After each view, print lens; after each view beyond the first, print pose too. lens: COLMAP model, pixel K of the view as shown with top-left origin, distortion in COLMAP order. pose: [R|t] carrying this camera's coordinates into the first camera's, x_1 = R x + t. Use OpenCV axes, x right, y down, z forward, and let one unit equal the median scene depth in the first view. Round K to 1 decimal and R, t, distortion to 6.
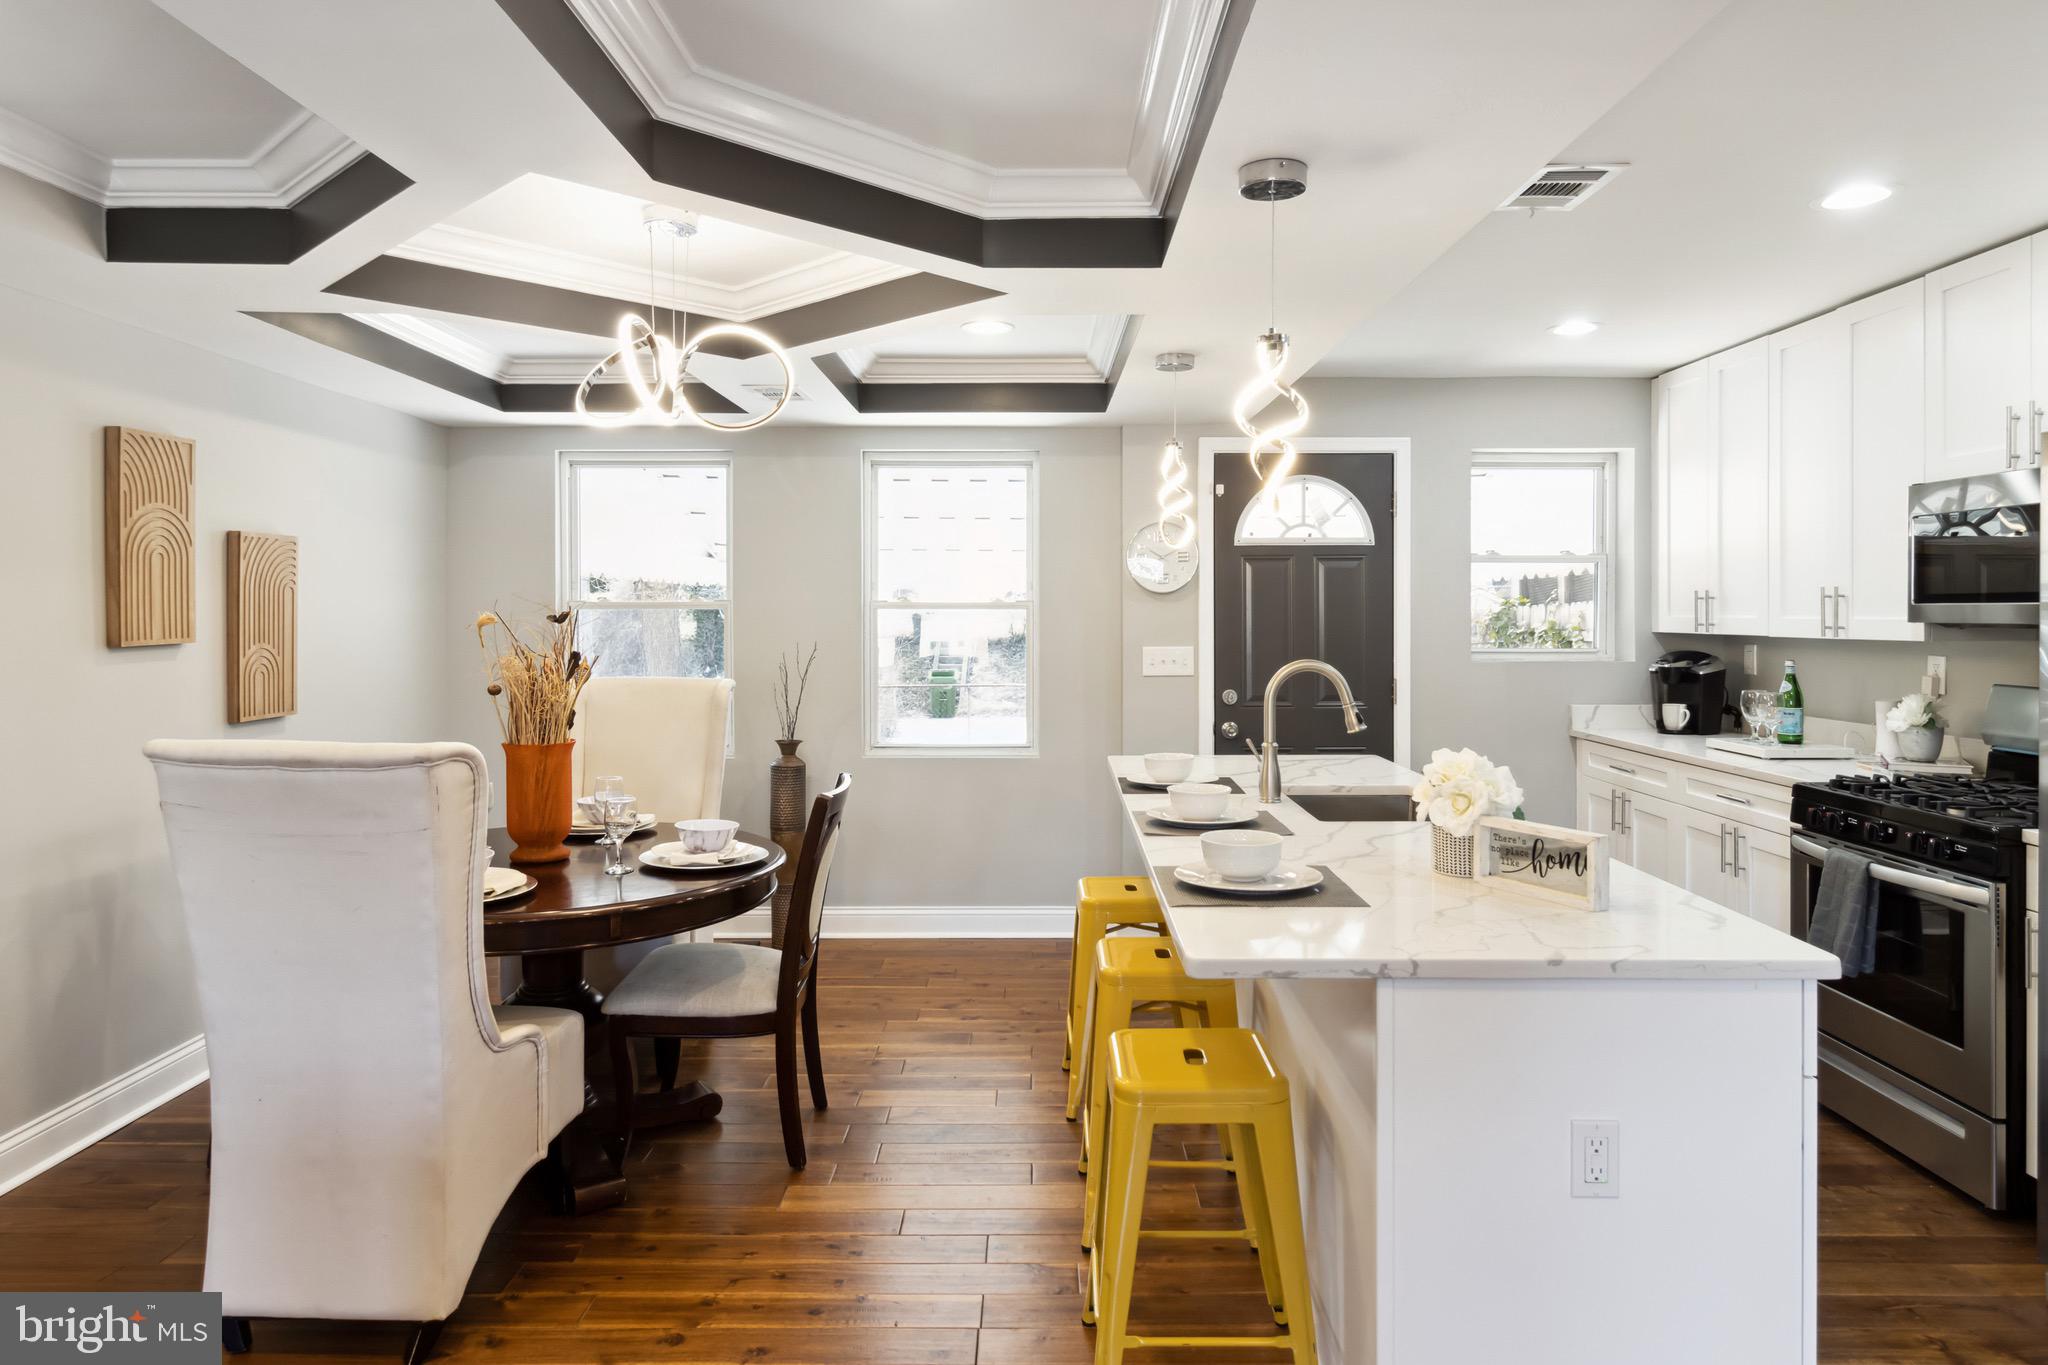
lens RADIAL K [[1244.2, 0, 1025.9], [0, 1244.2, 616.2], [0, 0, 1]] dist [0.000691, -0.001117]
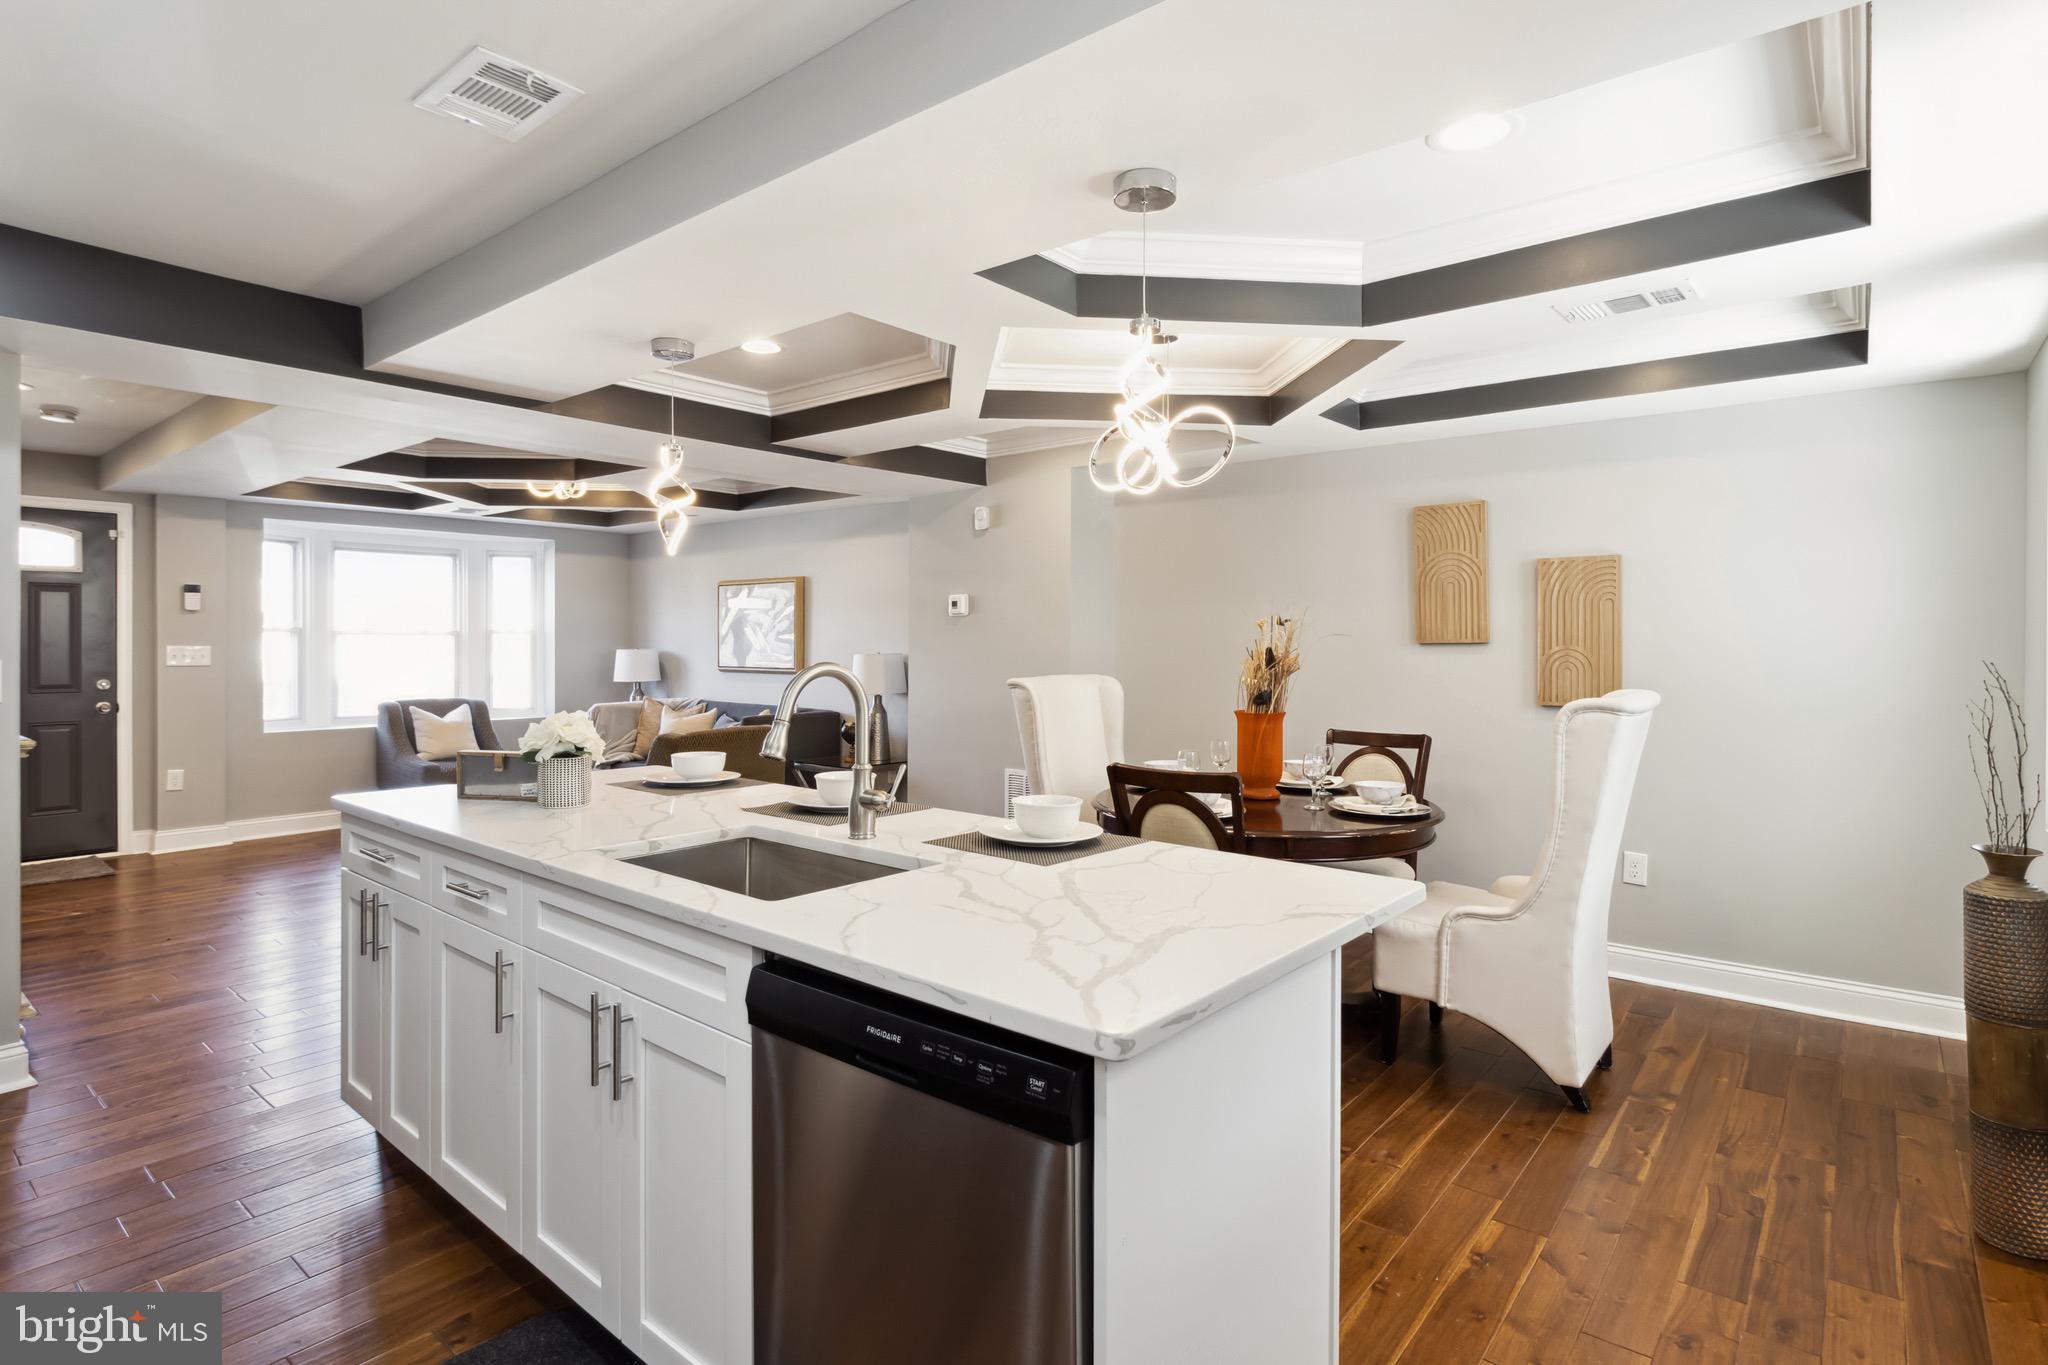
lens RADIAL K [[1024.8, 0, 1030.0], [0, 1024.8, 644.8], [0, 0, 1]] dist [0.000933, -0.000442]
pose [[-0.630411, 0.005019, -0.776246, 0.477431], [-0.005232, 0.999929, 0.010714, 0.011610], [0.776244, 0.010816, -0.630340, 1.117622]]
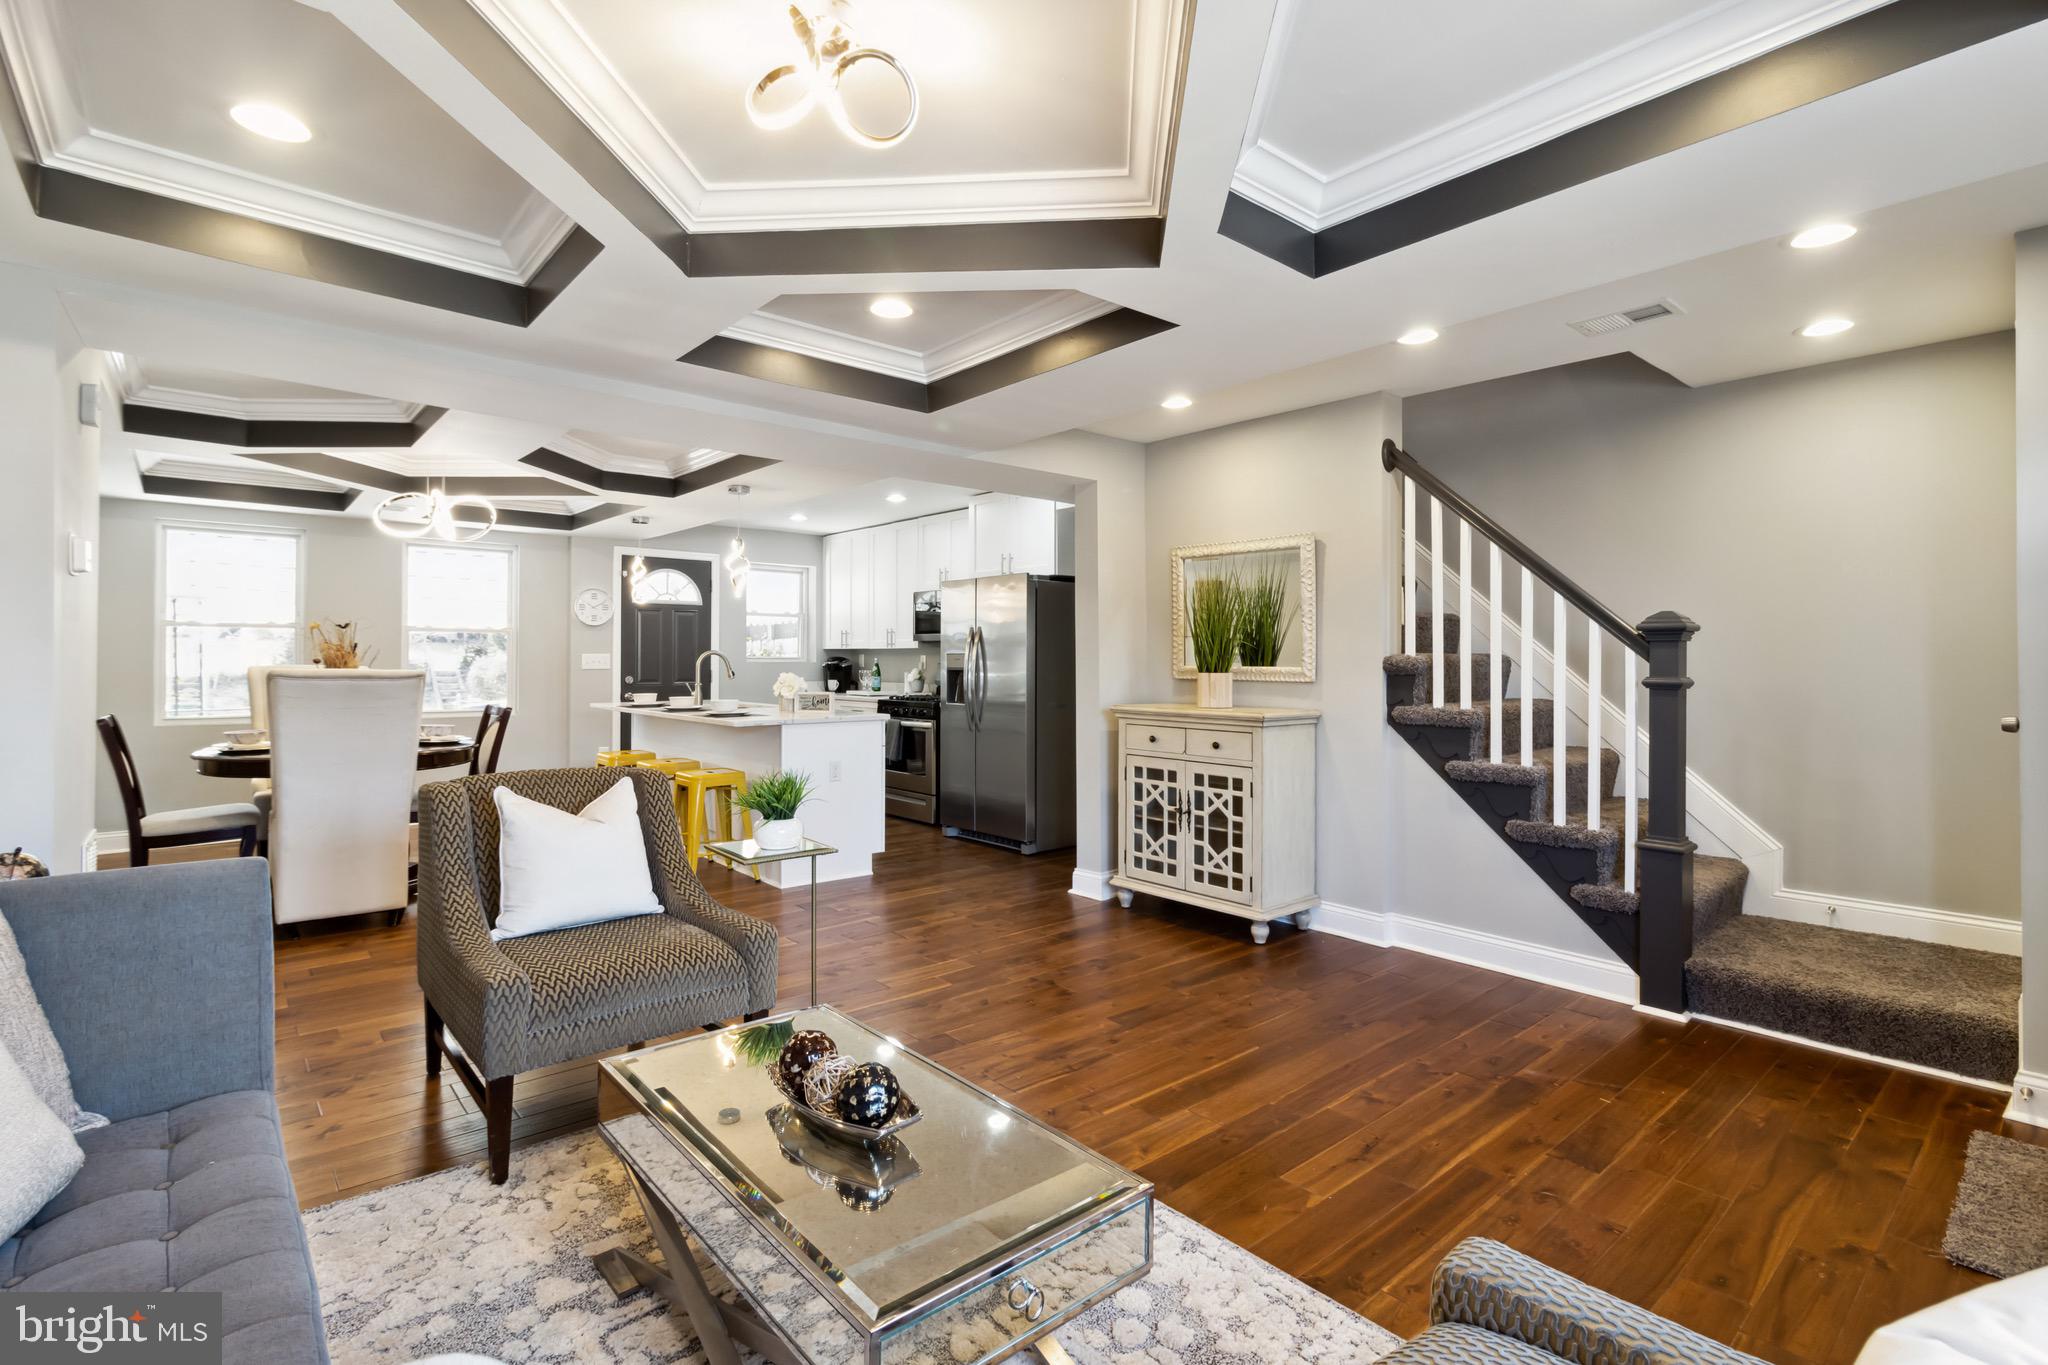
lens RADIAL K [[956.3, 0, 1026.2], [0, 956.3, 653.3], [0, 0, 1]] dist [0.010399, 0.000051]
pose [[0.757233, 0.008029, 0.653095, -0.424282], [-0.001845, 0.999947, -0.010153, 0.045398], [-0.653142, 0.006483, 0.757208, -0.670137]]
